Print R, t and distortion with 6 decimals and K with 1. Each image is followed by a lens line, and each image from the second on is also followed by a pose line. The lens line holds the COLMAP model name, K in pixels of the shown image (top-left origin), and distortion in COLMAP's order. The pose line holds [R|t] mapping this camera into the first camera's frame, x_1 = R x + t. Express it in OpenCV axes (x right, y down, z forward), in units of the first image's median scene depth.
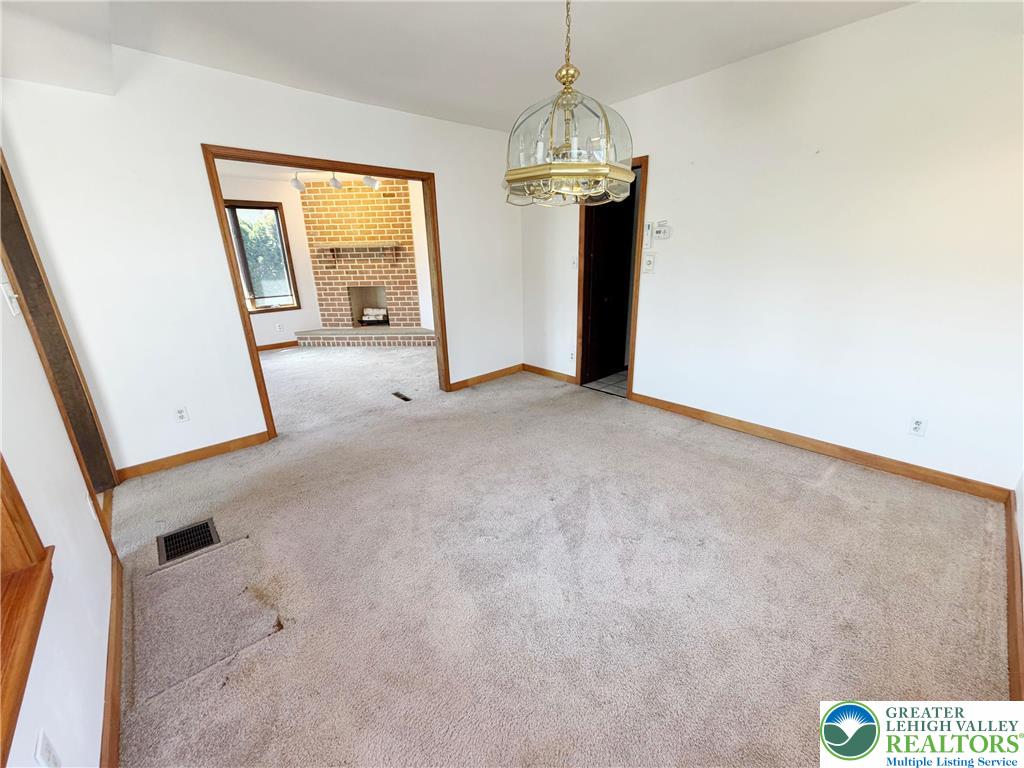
lens RADIAL K [[408.9, 0, 510.7], [0, 408.9, 388.1], [0, 0, 1]] dist [0.000411, -0.000397]
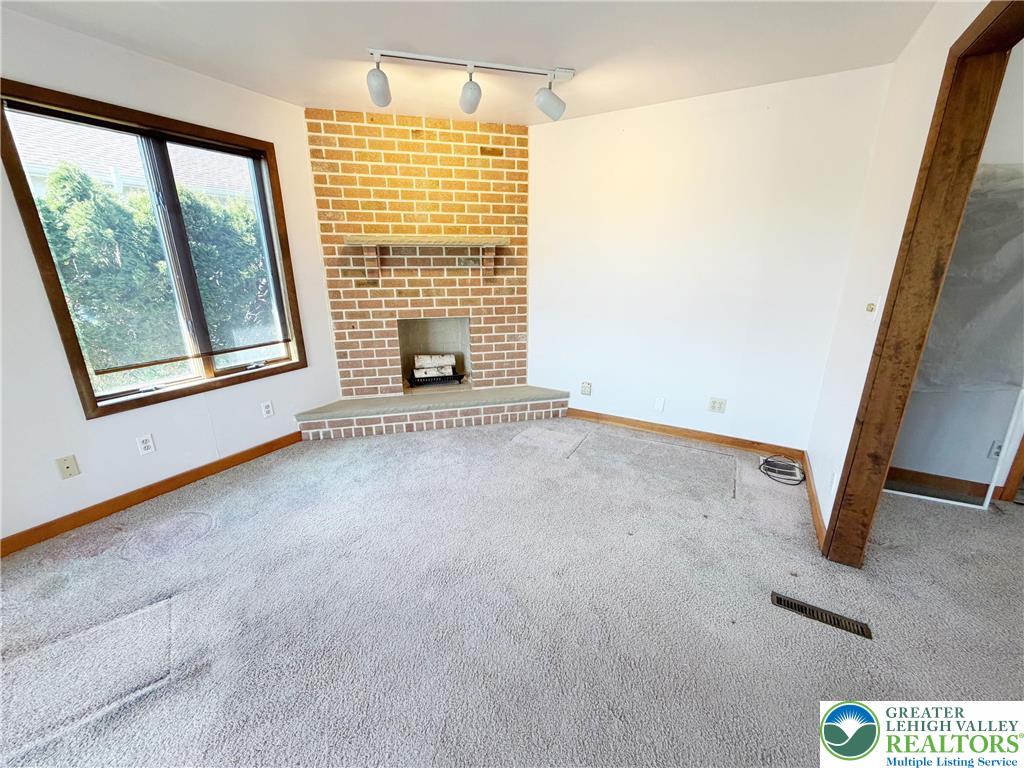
lens RADIAL K [[408.9, 0, 508.9], [0, 408.9, 385.4], [0, 0, 1]] dist [0.000411, -0.000397]
pose [[0.952545, -0.070785, 0.296055, -0.431319], [0.080123, 0.996594, -0.019514, -0.143296], [-0.293665, 0.042309, 0.954972, 0.462507]]
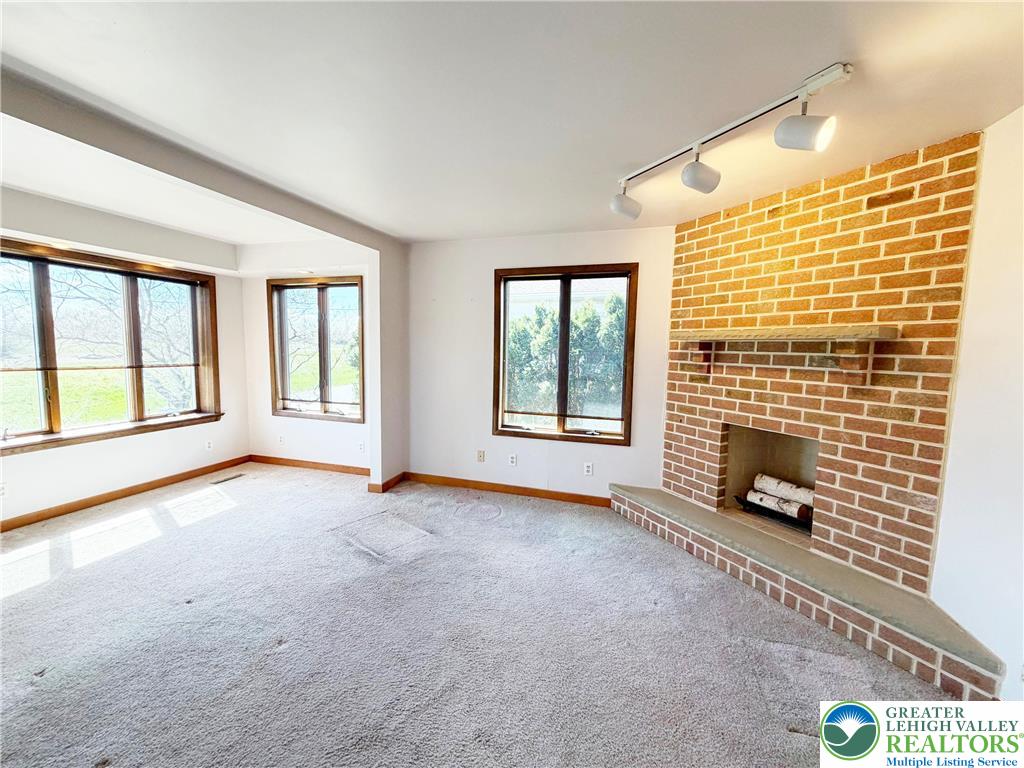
lens RADIAL K [[408.9, 0, 507.5], [0, 408.9, 384.8], [0, 0, 1]] dist [0.000411, -0.000397]
pose [[0.496027, 0.110470, -0.861251, -0.135058], [-0.299070, 0.952919, -0.050018, -0.196686], [0.815177, 0.282385, 0.505712, 0.572379]]
